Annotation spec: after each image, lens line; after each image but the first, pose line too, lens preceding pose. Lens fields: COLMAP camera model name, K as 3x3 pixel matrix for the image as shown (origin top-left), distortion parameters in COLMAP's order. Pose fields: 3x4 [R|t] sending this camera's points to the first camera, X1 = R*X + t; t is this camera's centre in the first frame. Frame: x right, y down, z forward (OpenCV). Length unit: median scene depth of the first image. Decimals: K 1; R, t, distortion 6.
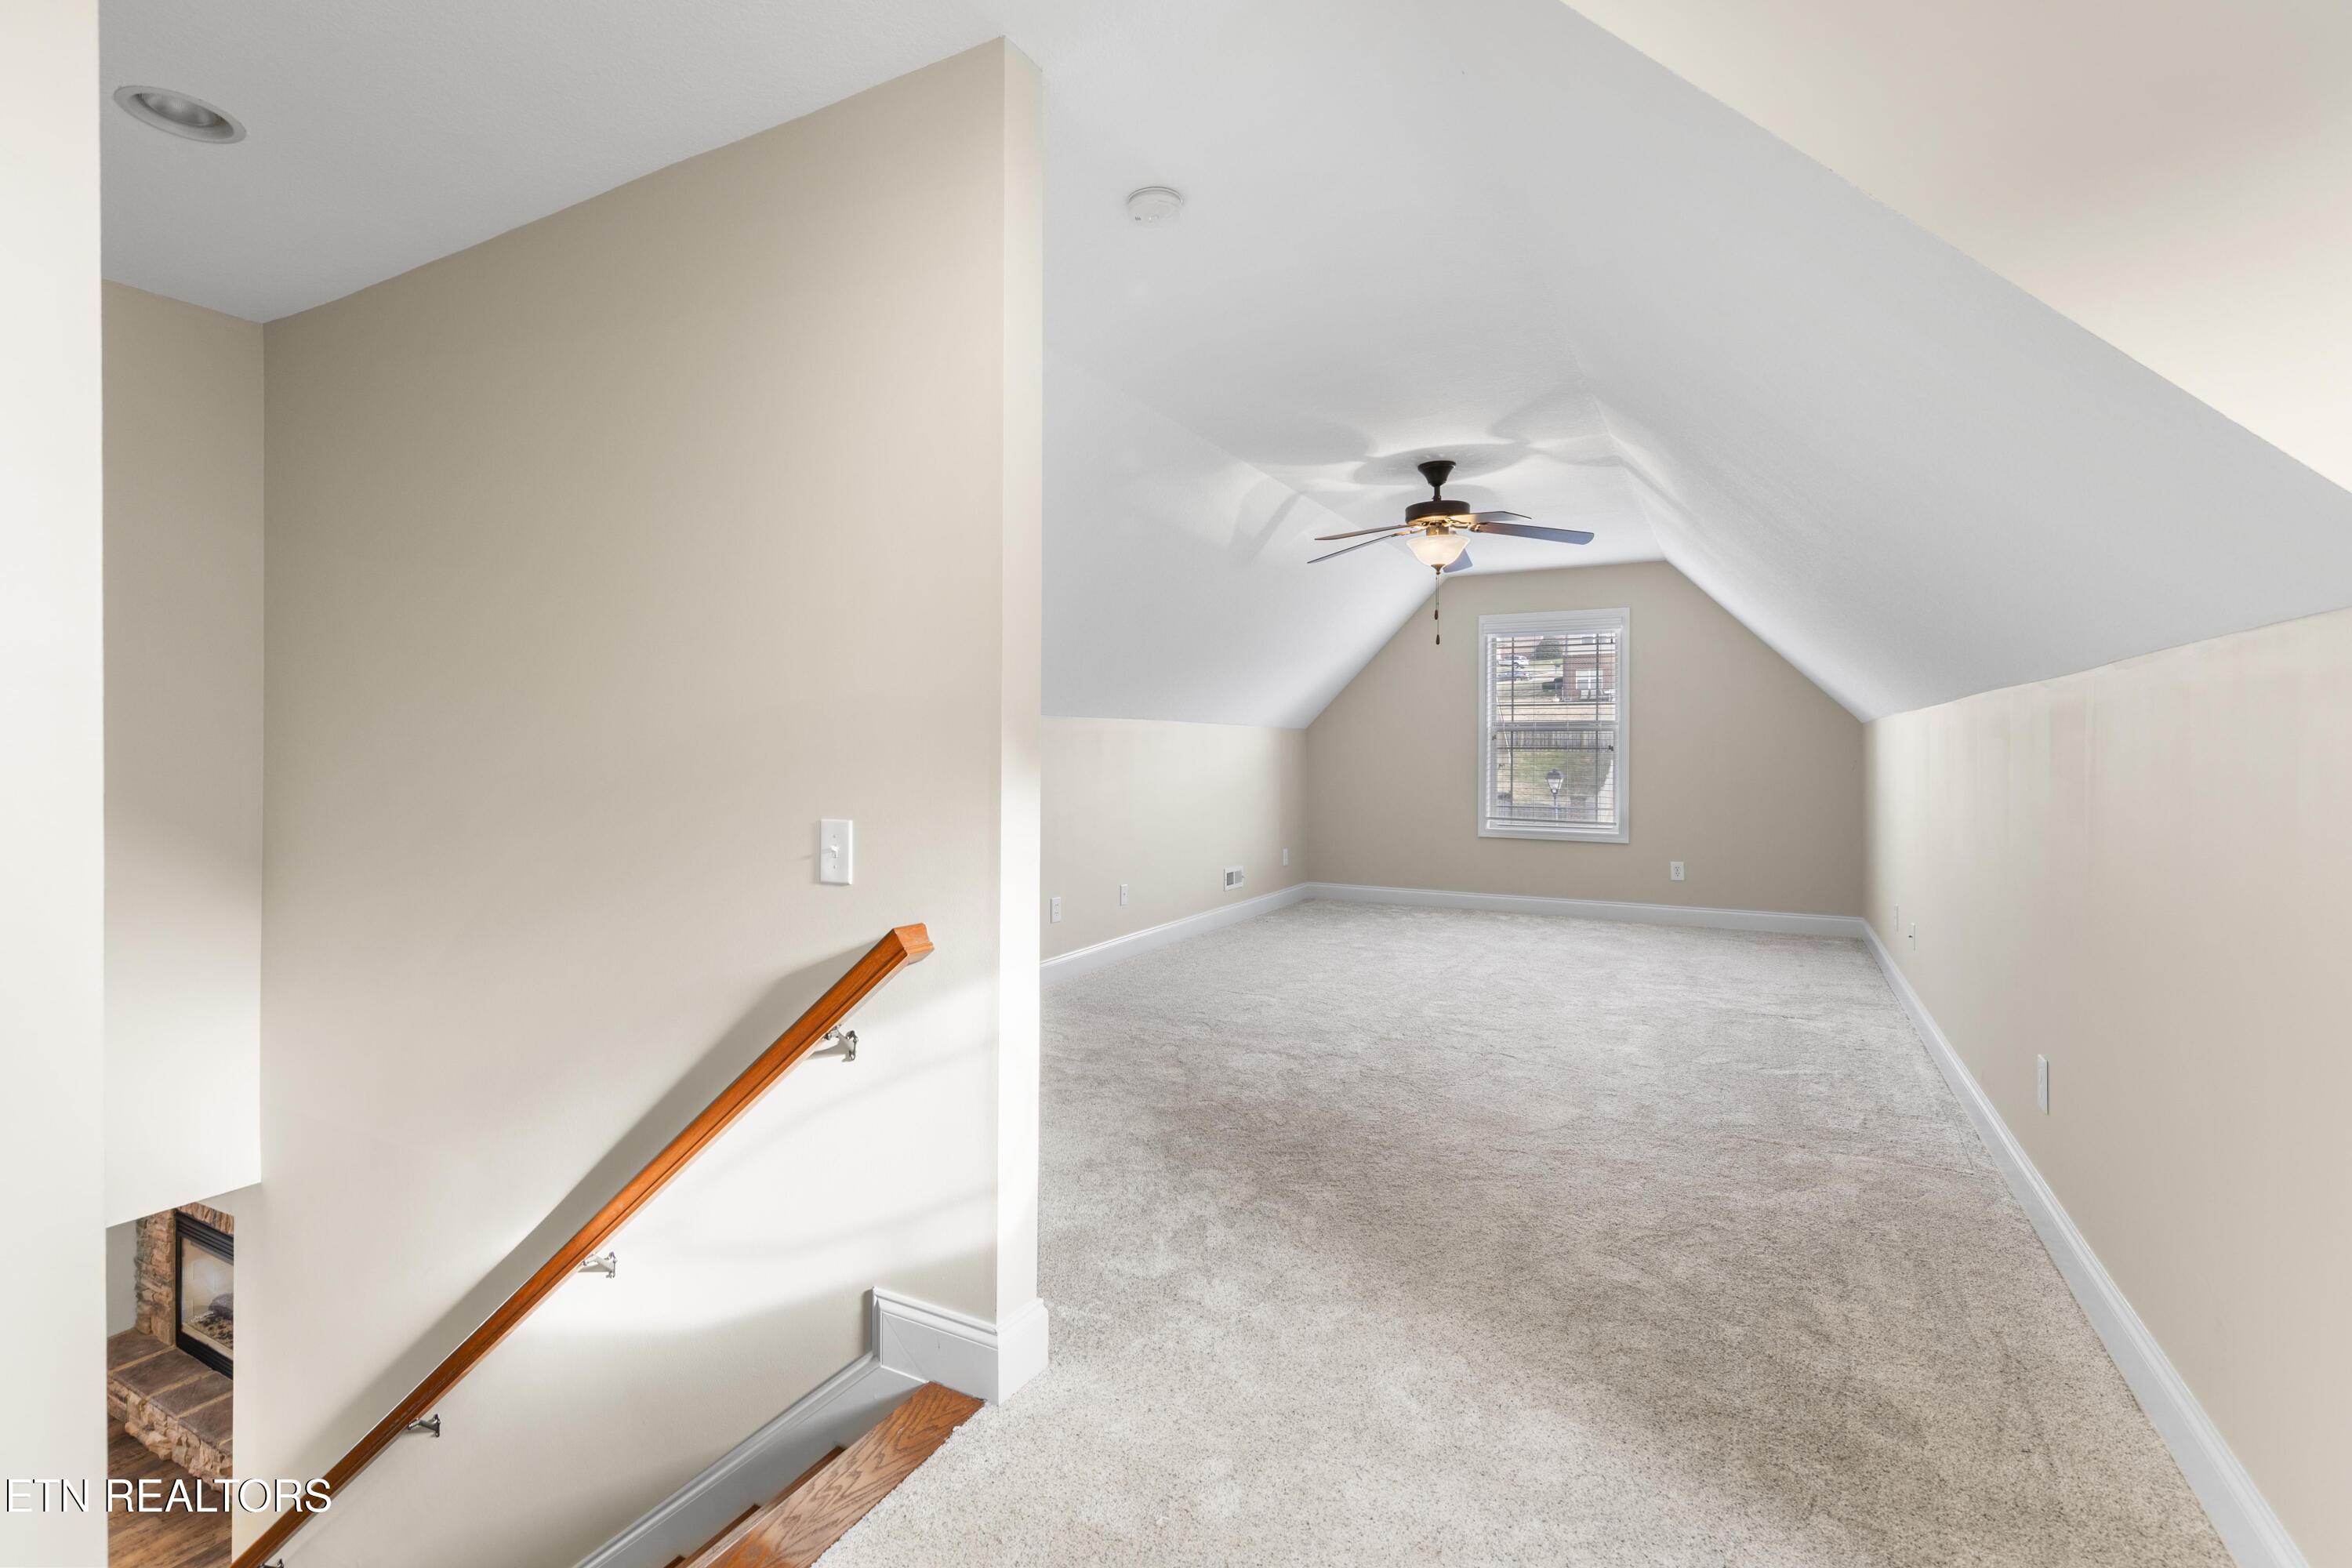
lens RADIAL K [[1089.7, 0, 1173.0], [0, 1089.7, 767.3], [0, 0, 1]] dist [0.010888, -0.000399]
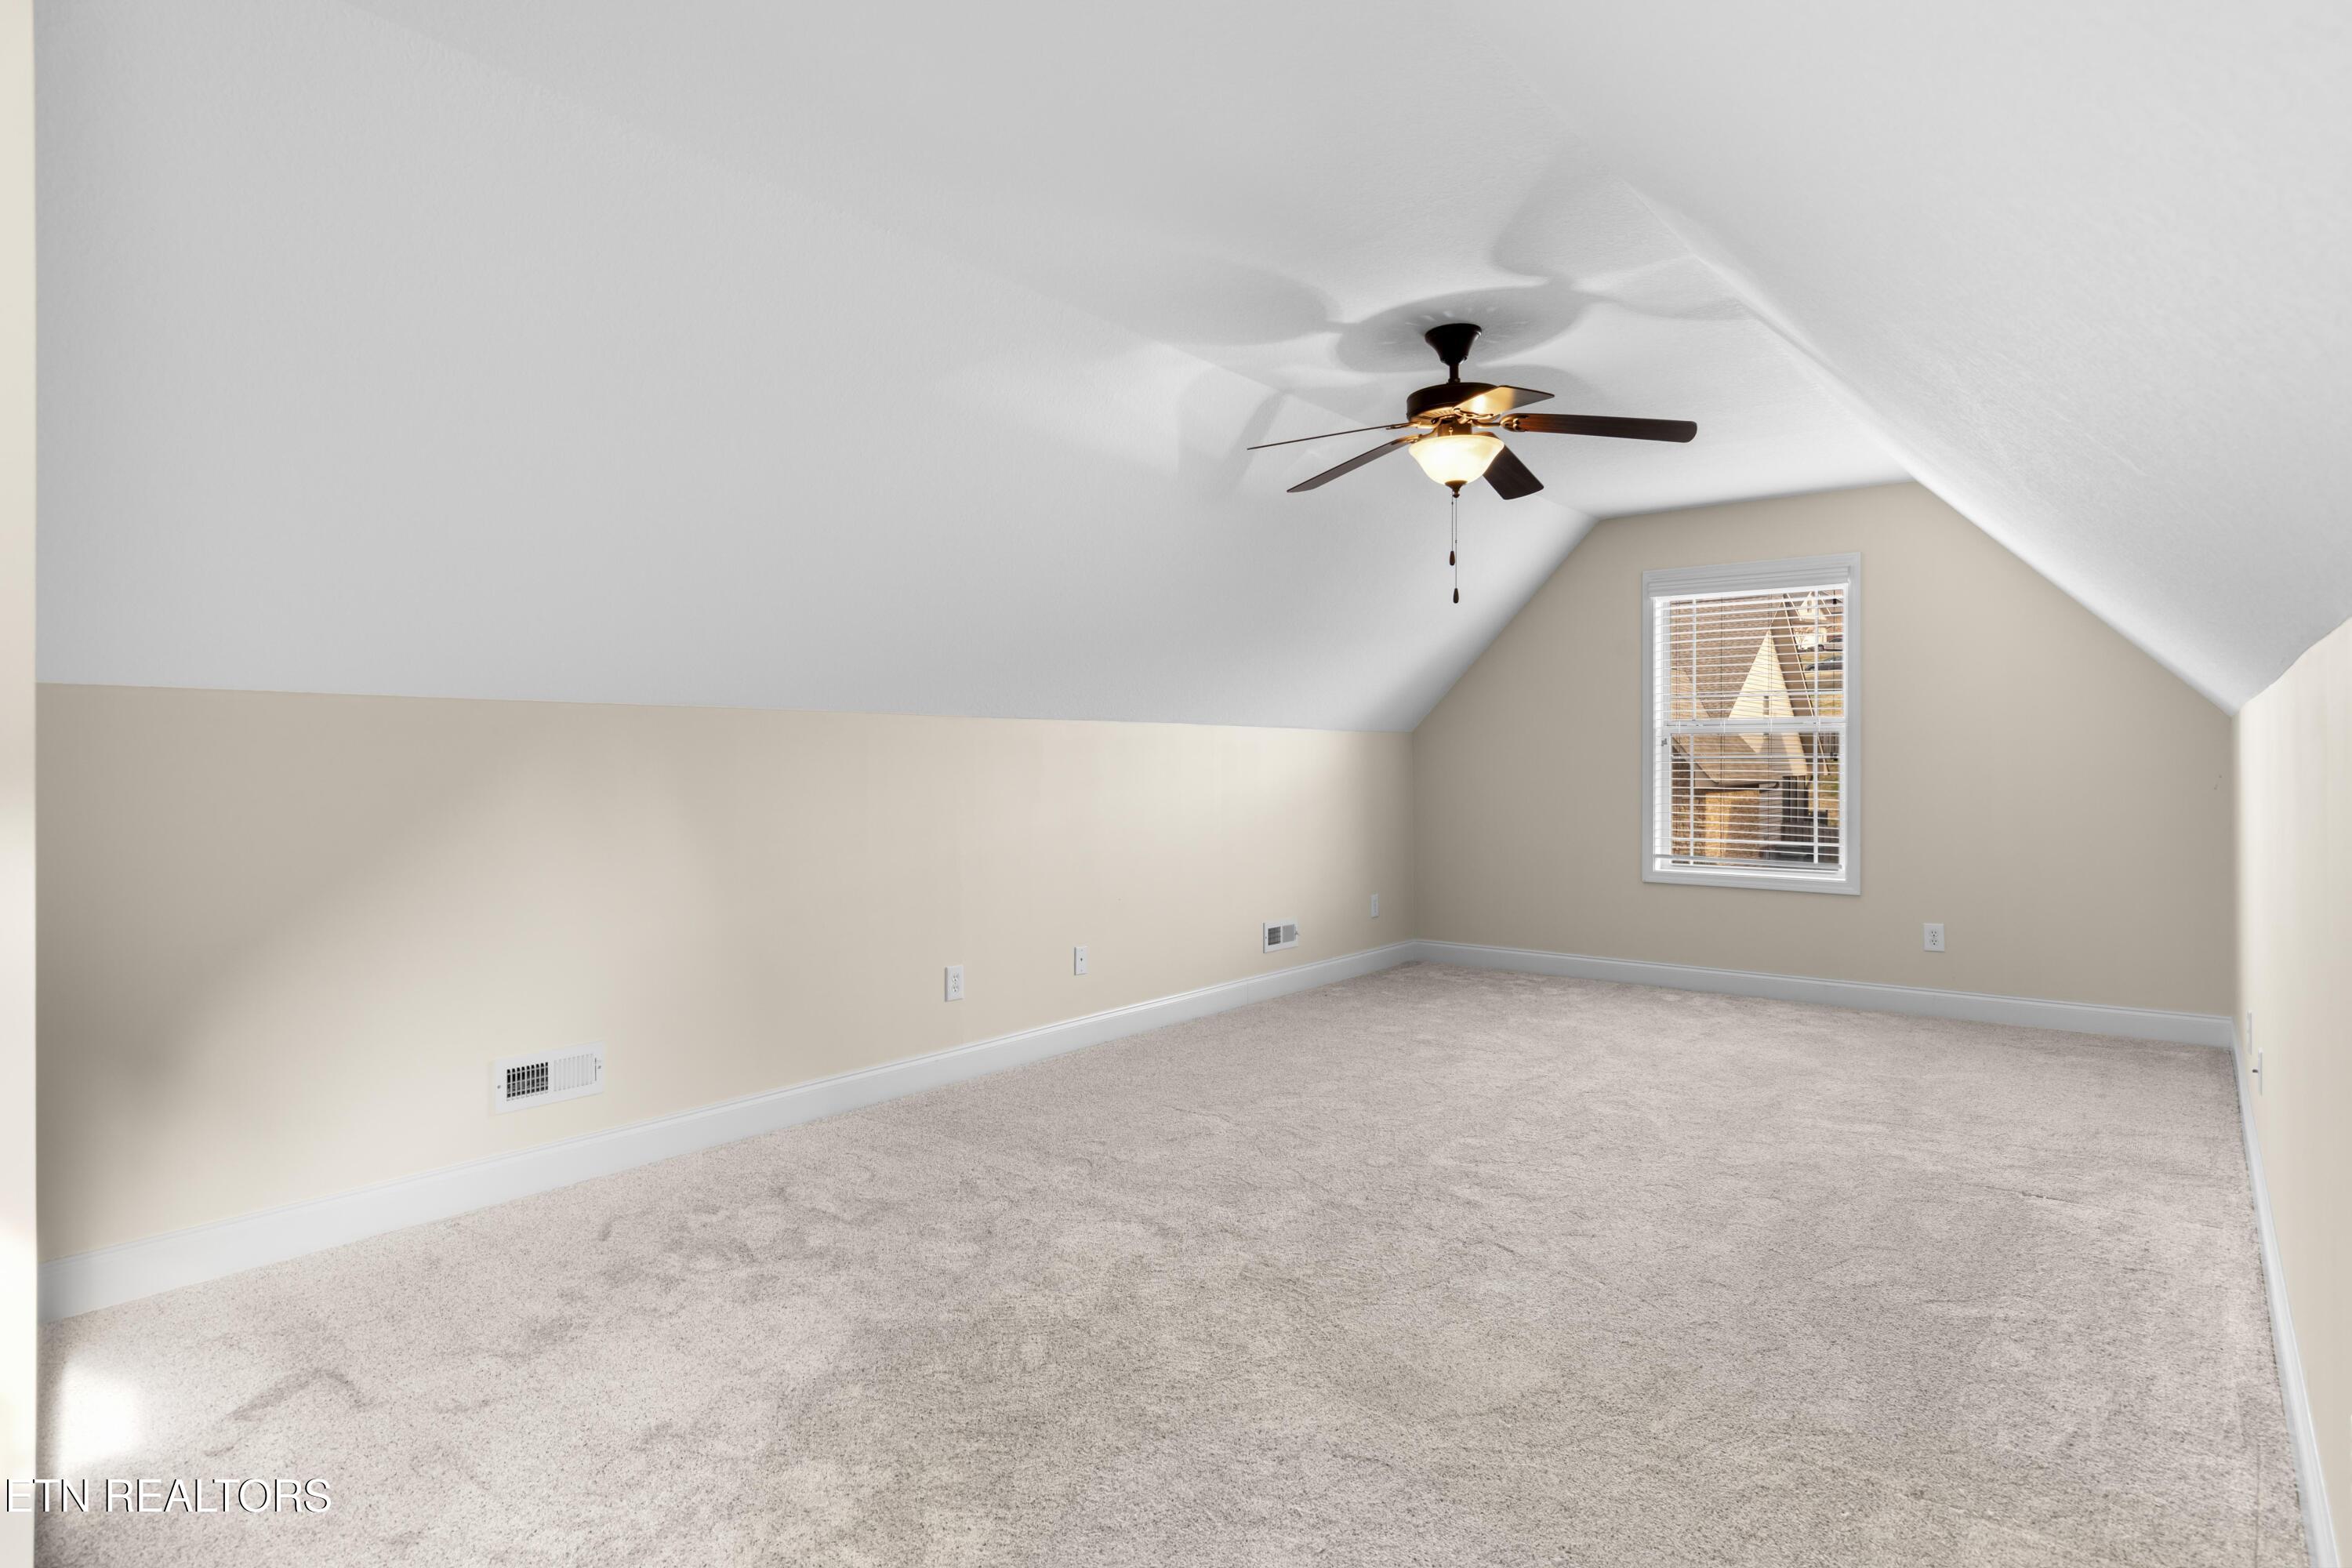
lens RADIAL K [[1291.7, 0, 1176.7], [0, 1291.7, 781.4], [0, 0, 1]] dist [0.004648, 0.001973]
pose [[0.985637, -0.000852, -0.168876, 0.214367], [0.001069, 0.999999, 0.001194, -0.005392], [0.168875, -0.001357, 0.985637, 0.203652]]
